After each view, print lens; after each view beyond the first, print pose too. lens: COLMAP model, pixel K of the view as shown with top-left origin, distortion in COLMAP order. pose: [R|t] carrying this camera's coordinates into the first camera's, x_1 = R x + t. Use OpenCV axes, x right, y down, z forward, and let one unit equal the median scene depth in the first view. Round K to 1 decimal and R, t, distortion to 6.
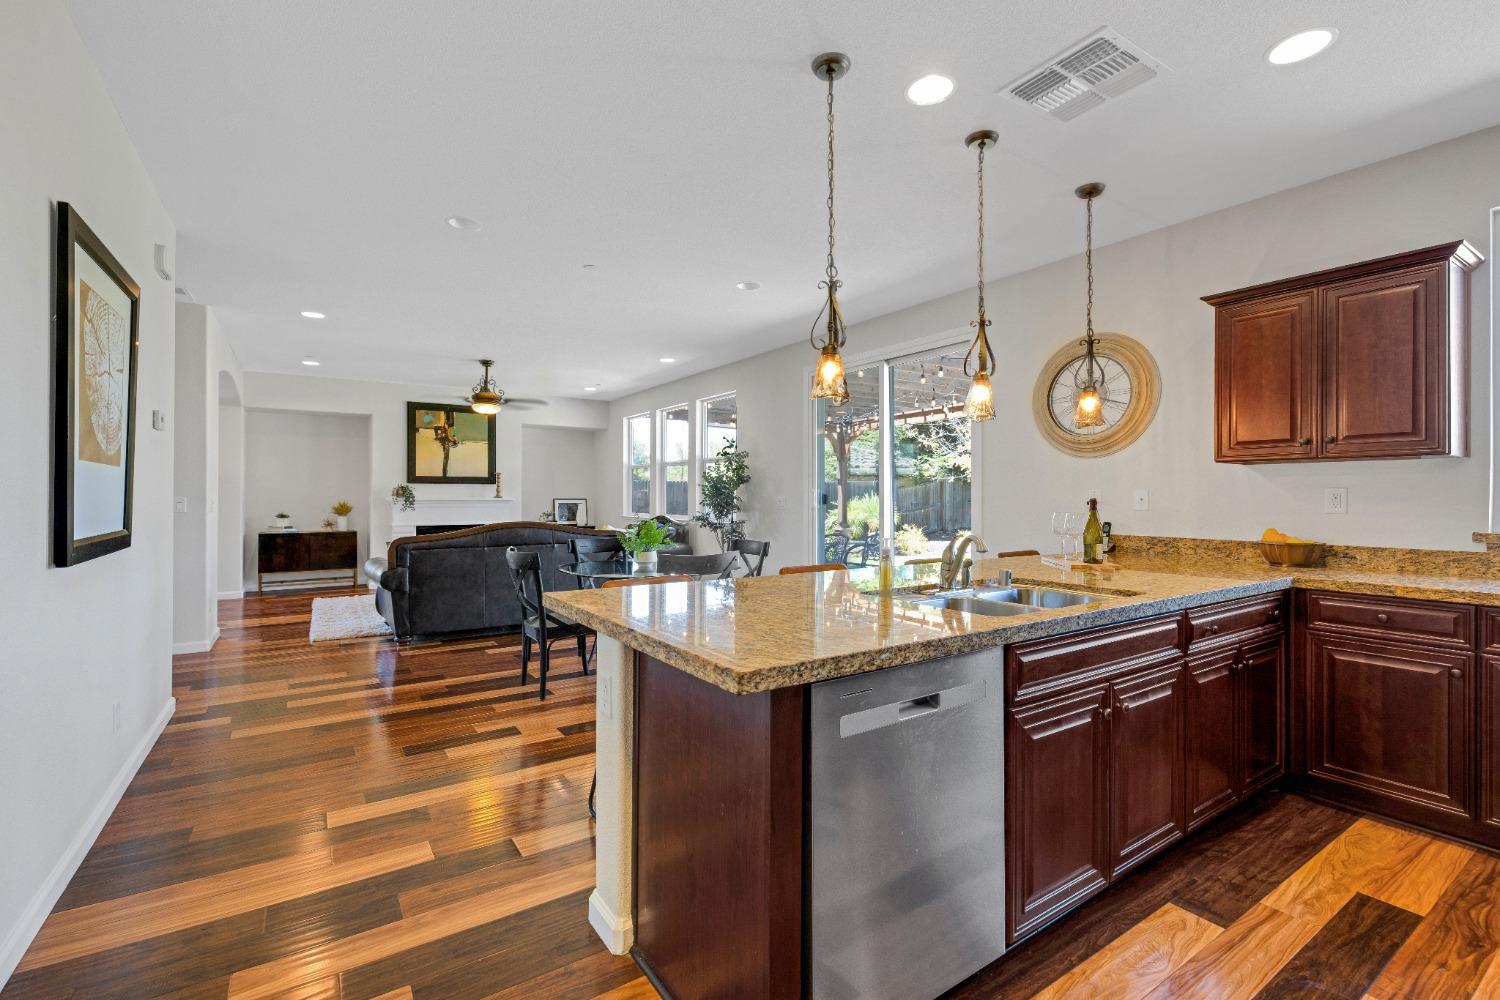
lens RADIAL K [[641.0, 0, 716.8], [0, 641.0, 493.9], [0, 0, 1]] dist [0.000547, -0.000030]
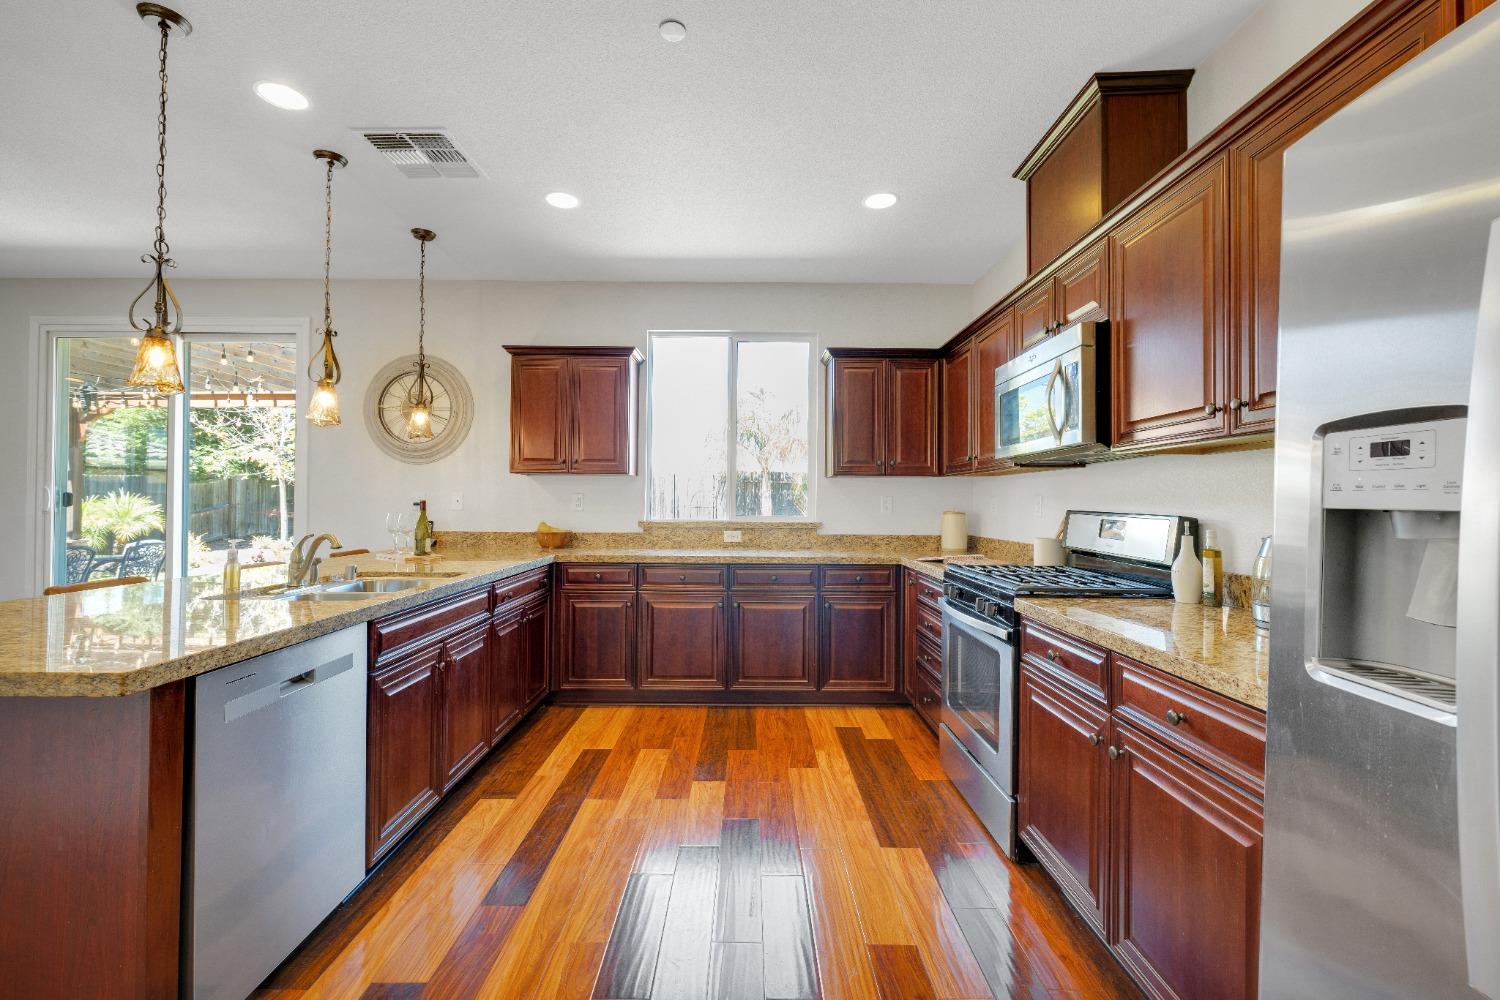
lens RADIAL K [[655.7, 0, 743.9], [0, 655.7, 494.6], [0, 0, 1]] dist [-0.000407, 0.000025]
pose [[0.531077, 0.011220, 0.847249, -0.116854], [-0.010759, 0.999921, -0.006498, -0.001482], [-0.847255, -0.005665, 0.531156, -0.132263]]
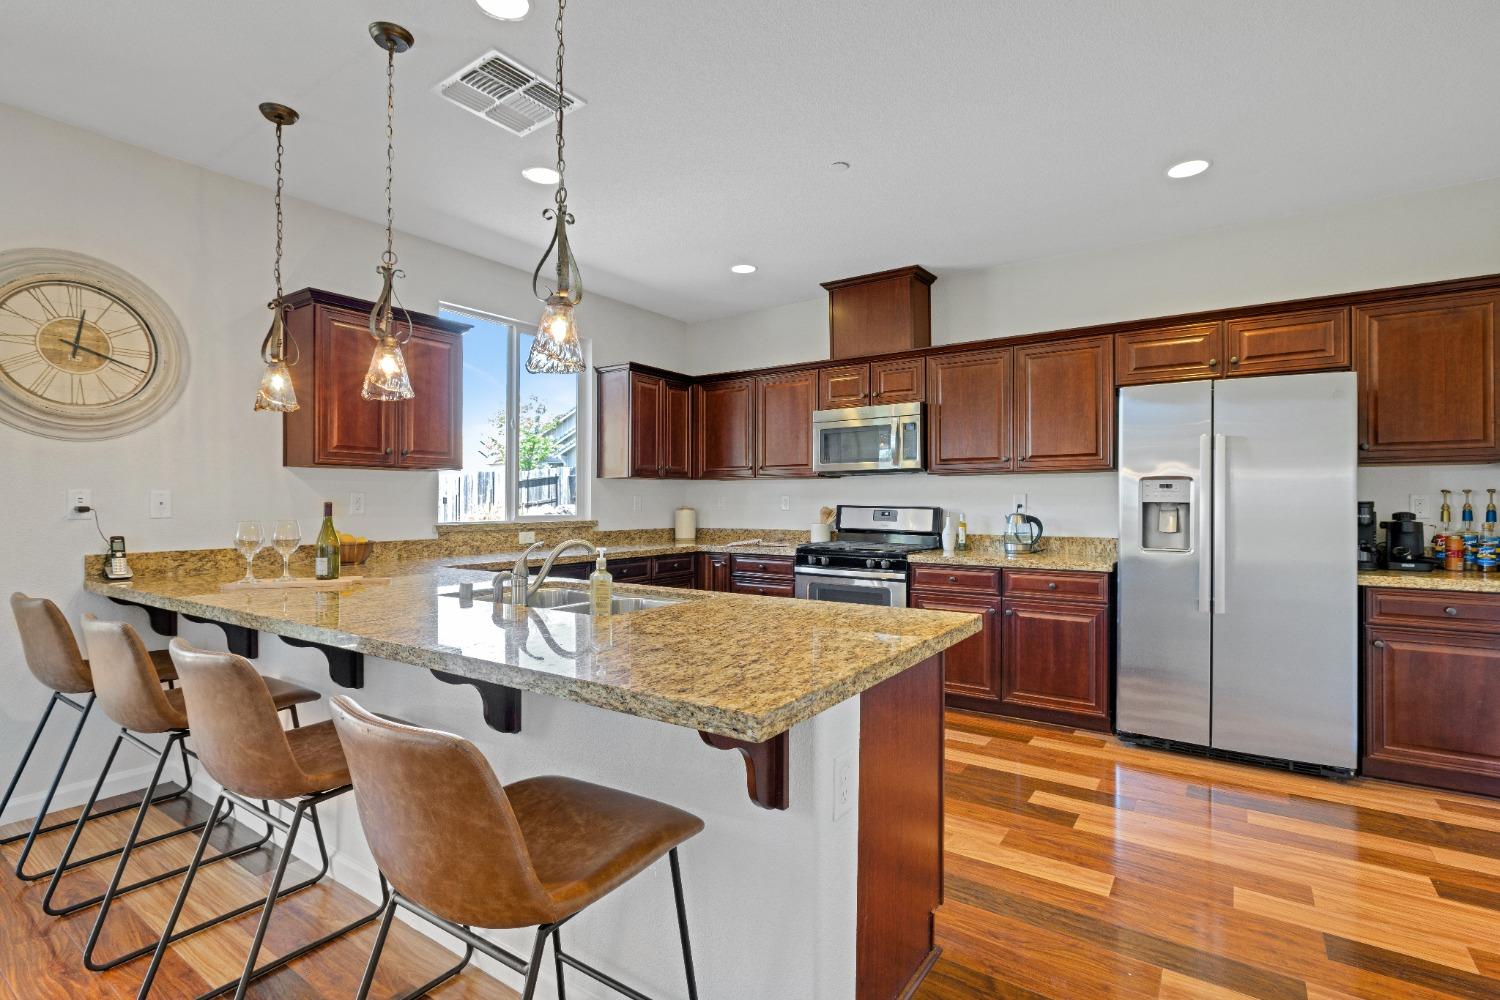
lens RADIAL K [[709.7, 0, 778.8], [0, 709.7, 501.4], [0, 0, 1]] dist [-0.000672, -0.000372]
pose [[-0.422743, -0.002098, 0.906247, -0.522017], [-0.006146, 0.999981, -0.000552, 0.003129], [-0.906229, -0.005803, -0.422748, 0.886978]]
